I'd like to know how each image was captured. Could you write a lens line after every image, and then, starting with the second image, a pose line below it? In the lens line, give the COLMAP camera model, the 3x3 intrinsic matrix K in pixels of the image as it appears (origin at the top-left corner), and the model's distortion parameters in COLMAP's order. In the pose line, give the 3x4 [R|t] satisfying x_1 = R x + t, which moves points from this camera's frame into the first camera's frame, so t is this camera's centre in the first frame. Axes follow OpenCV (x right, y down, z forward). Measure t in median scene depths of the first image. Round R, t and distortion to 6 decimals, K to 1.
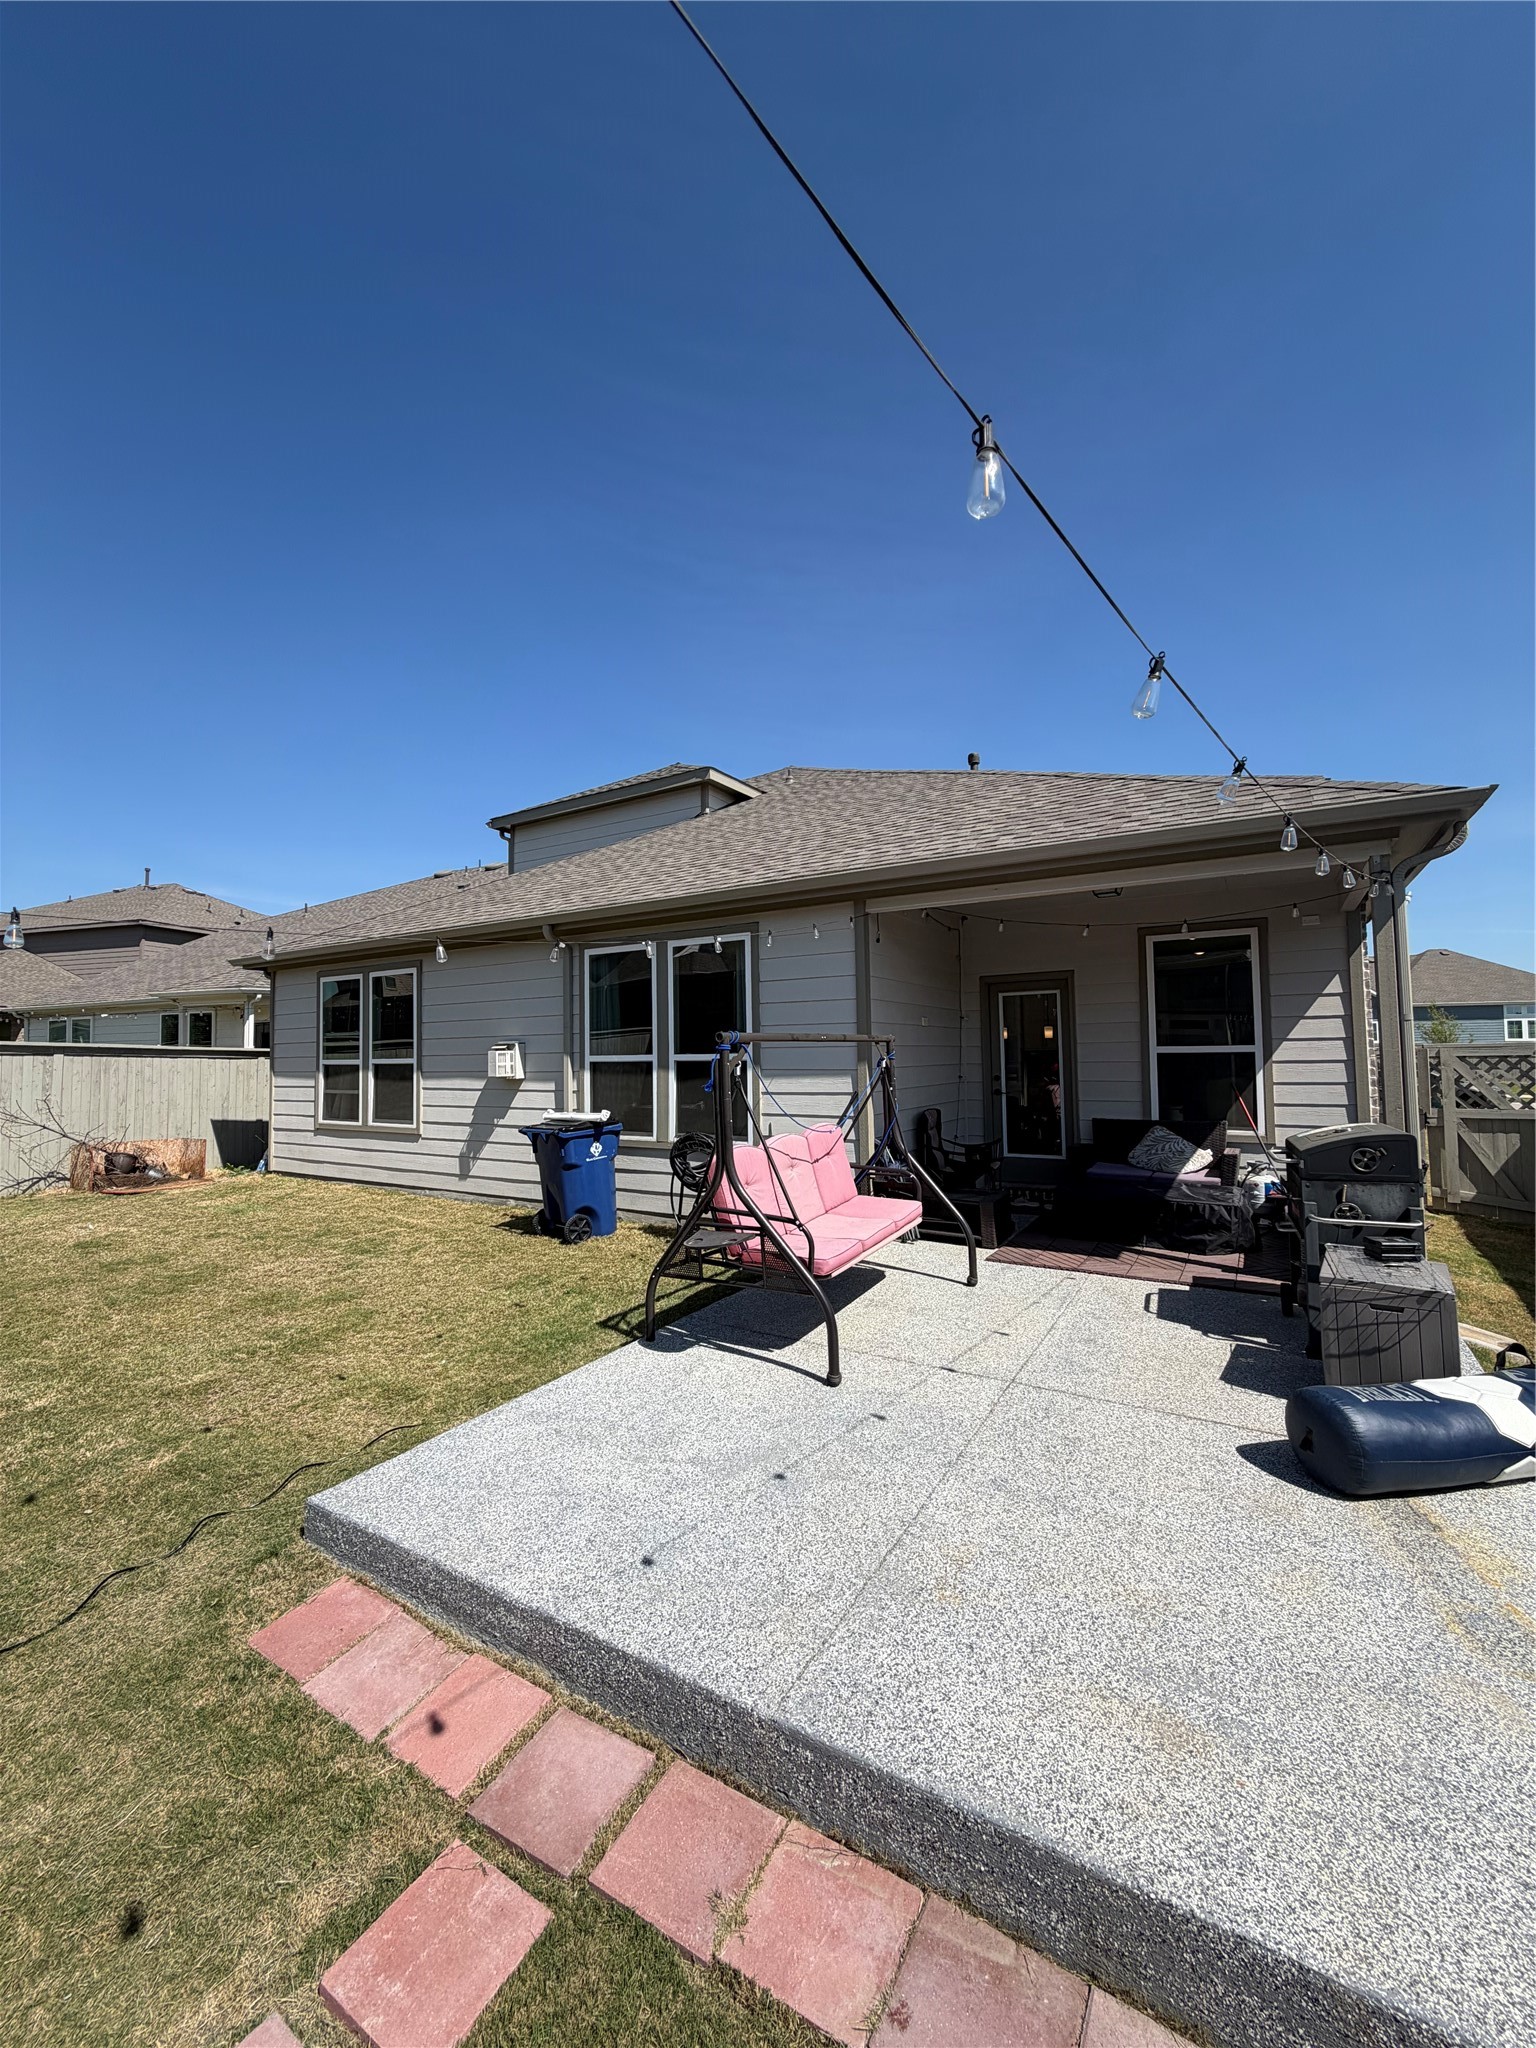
lens RADIAL K [[814.3, 0, 769.3], [0, 814.3, 1017.3], [0, 0, 1]] dist [0.001910, 0.000442]
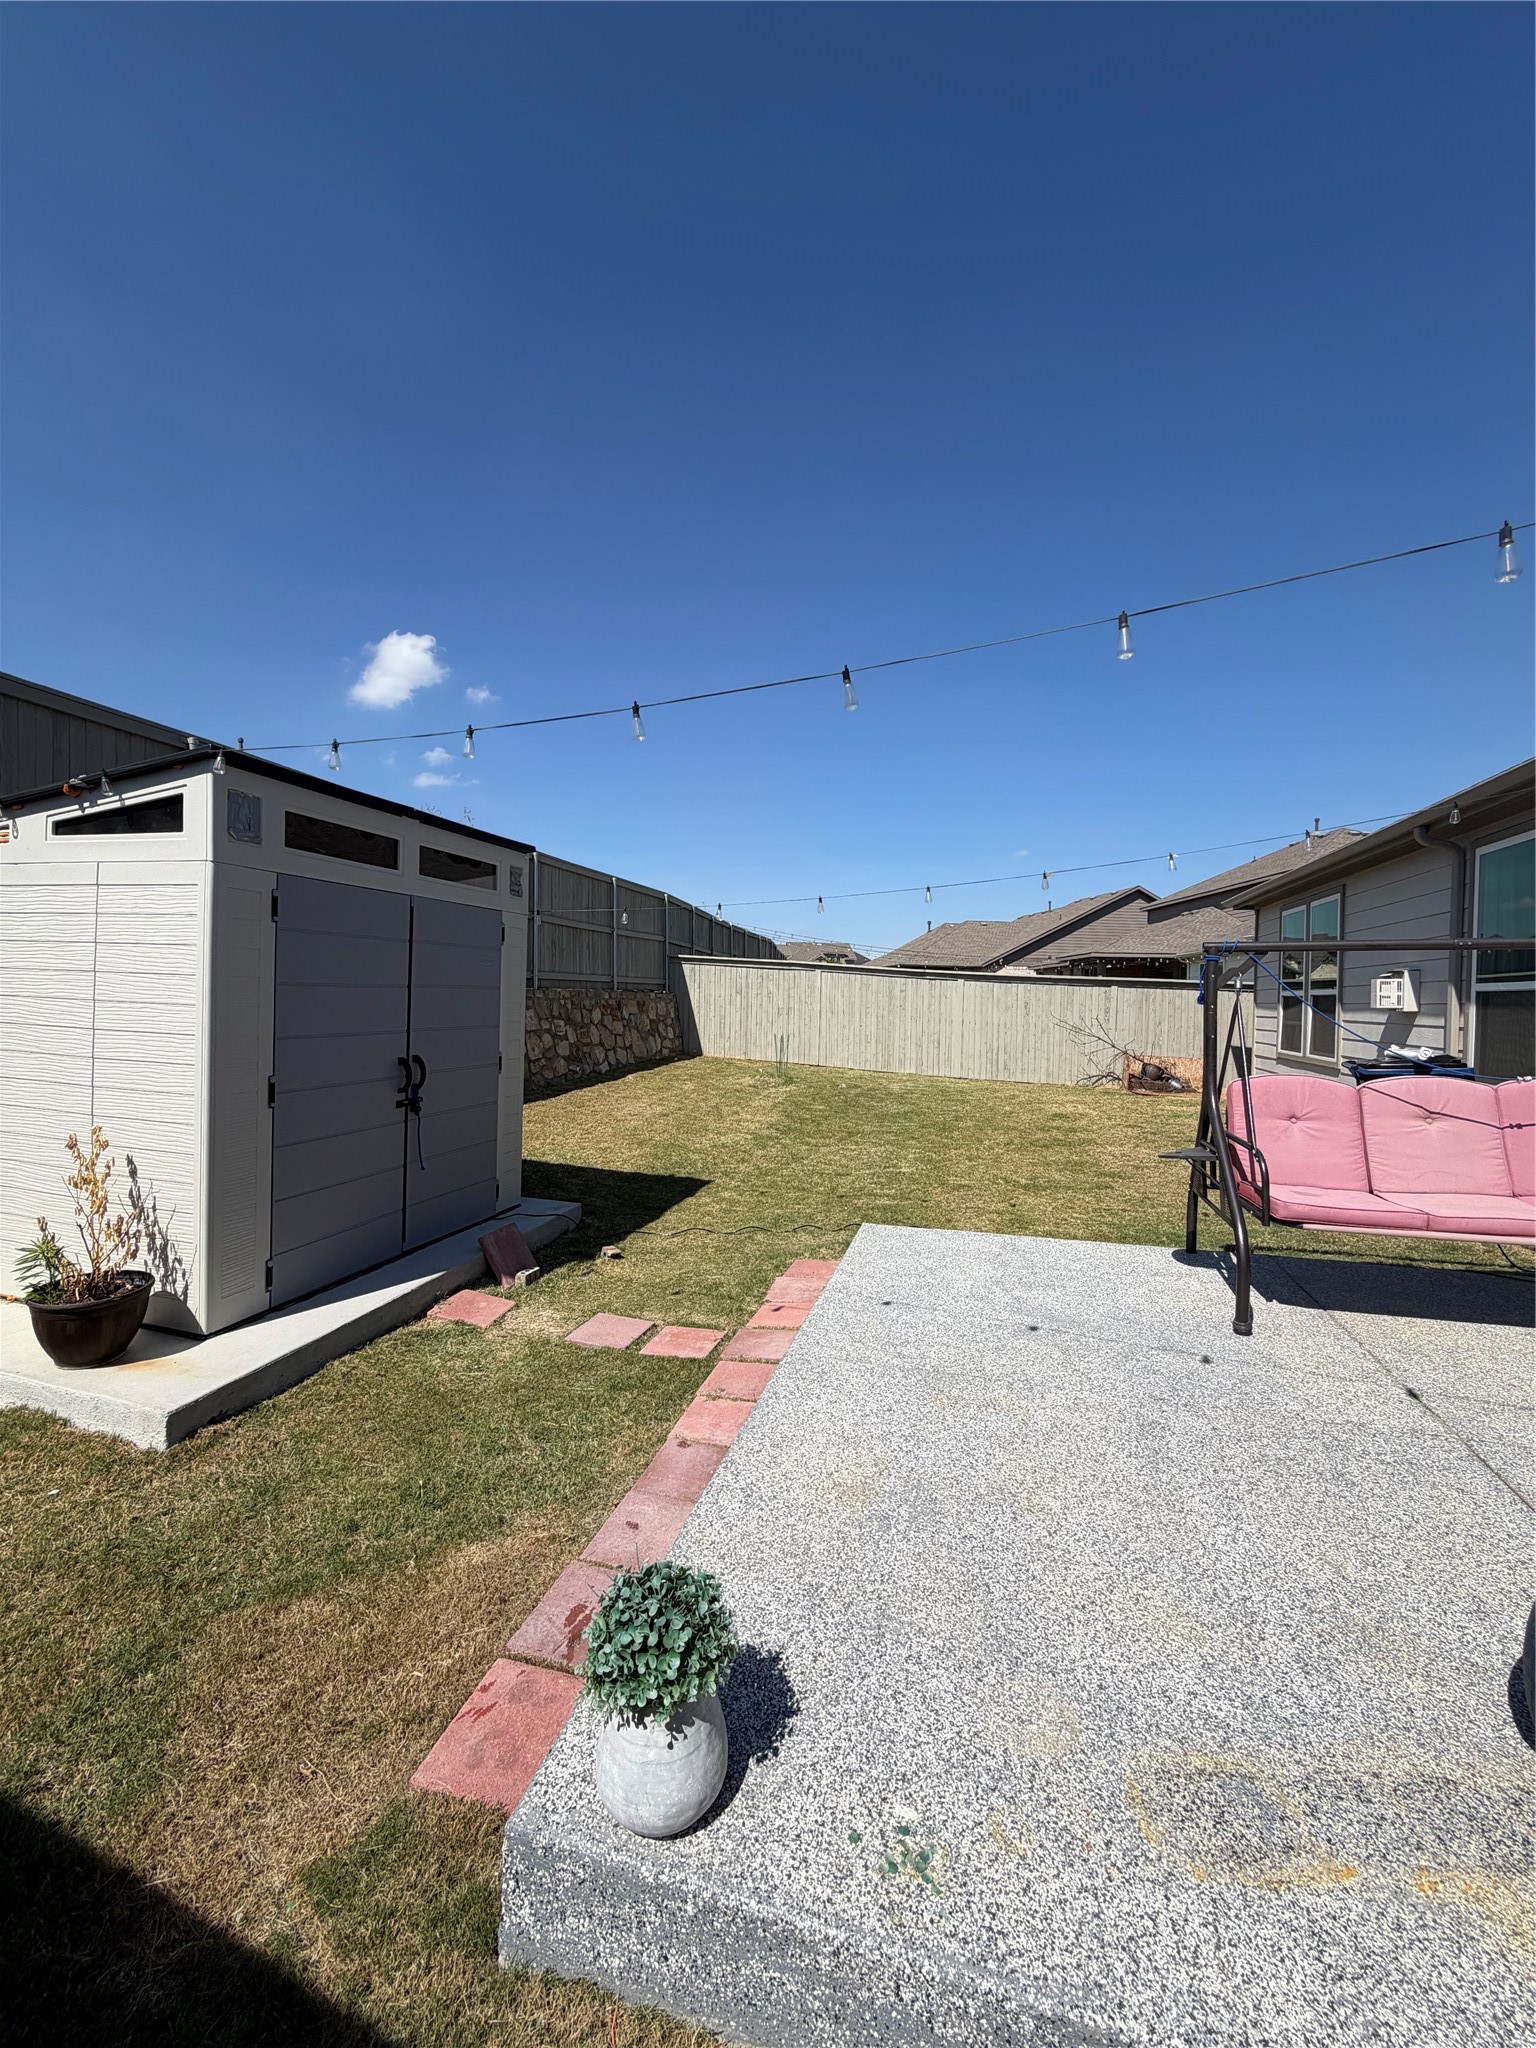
lens RADIAL K [[814.3, 0, 769.3], [0, 814.3, 1017.3], [0, 0, 1]] dist [0.001910, 0.000442]
pose [[0.262513, 0.038954, -0.964142, 0.364303], [0.026869, 0.998502, 0.047659, 0.023499], [0.964554, -0.038417, 0.261073, 0.131741]]
